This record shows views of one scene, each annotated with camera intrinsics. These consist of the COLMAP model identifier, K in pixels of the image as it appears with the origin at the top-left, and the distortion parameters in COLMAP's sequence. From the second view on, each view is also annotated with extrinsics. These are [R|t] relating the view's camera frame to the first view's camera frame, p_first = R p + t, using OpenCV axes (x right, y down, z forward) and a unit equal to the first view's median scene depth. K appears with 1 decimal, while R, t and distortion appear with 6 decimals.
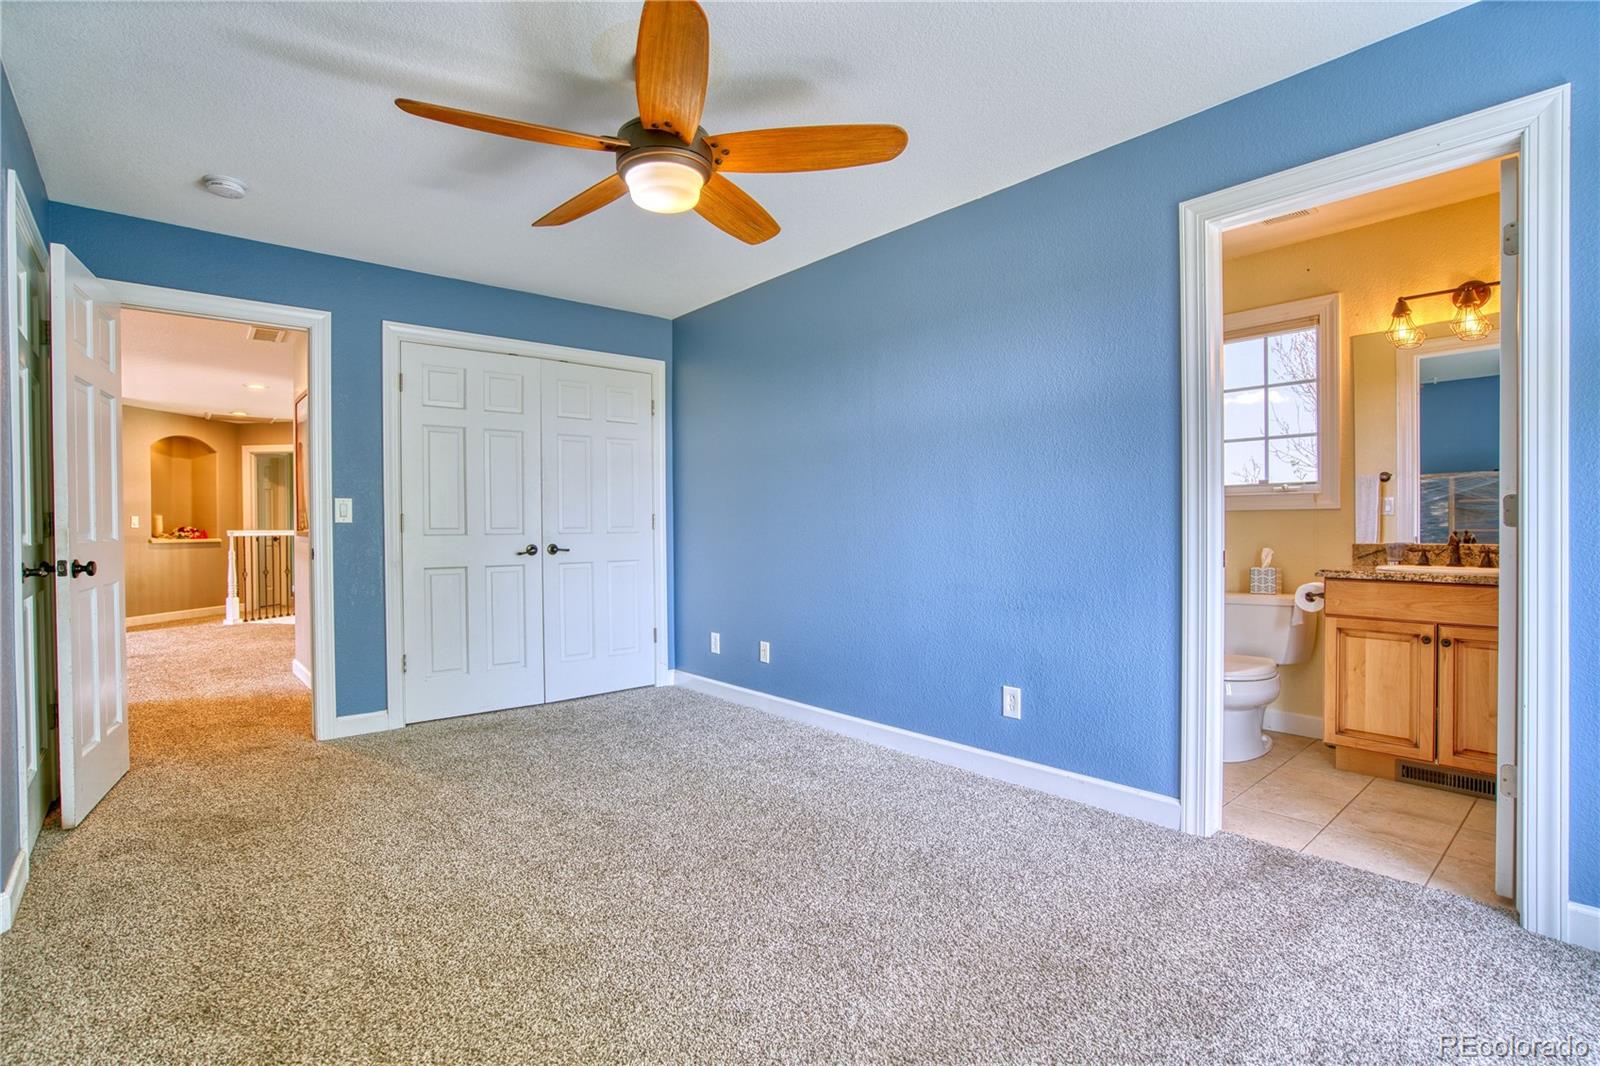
lens RADIAL K [[746.2, 0, 787.4], [0, 746.2, 535.9], [0, 0, 1]] dist [-0.020243, 0.003169]
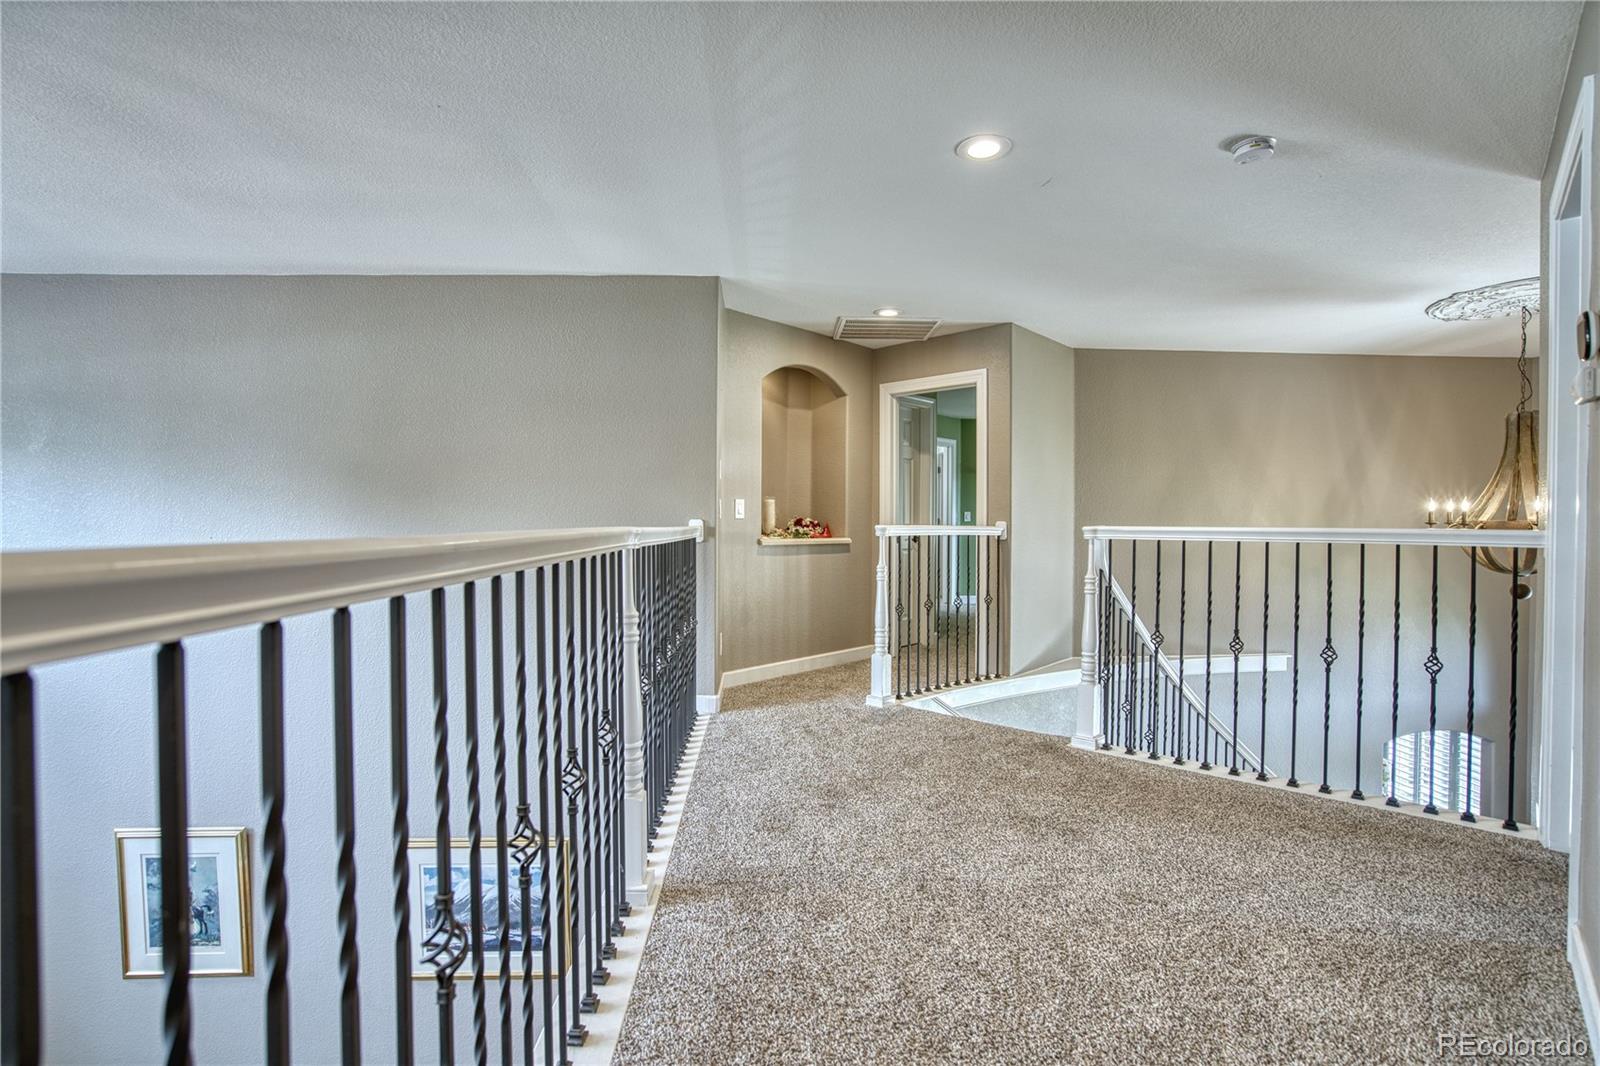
lens RADIAL K [[746.2, 0, 802.1], [0, 746.2, 534.7], [0, 0, 1]] dist [-0.020243, 0.003169]
pose [[0.793993, 0.015674, -0.607724, -0.444923], [-0.014583, 0.999871, 0.006735, -0.002784], [0.607752, 0.003515, 0.794119, 0.510972]]
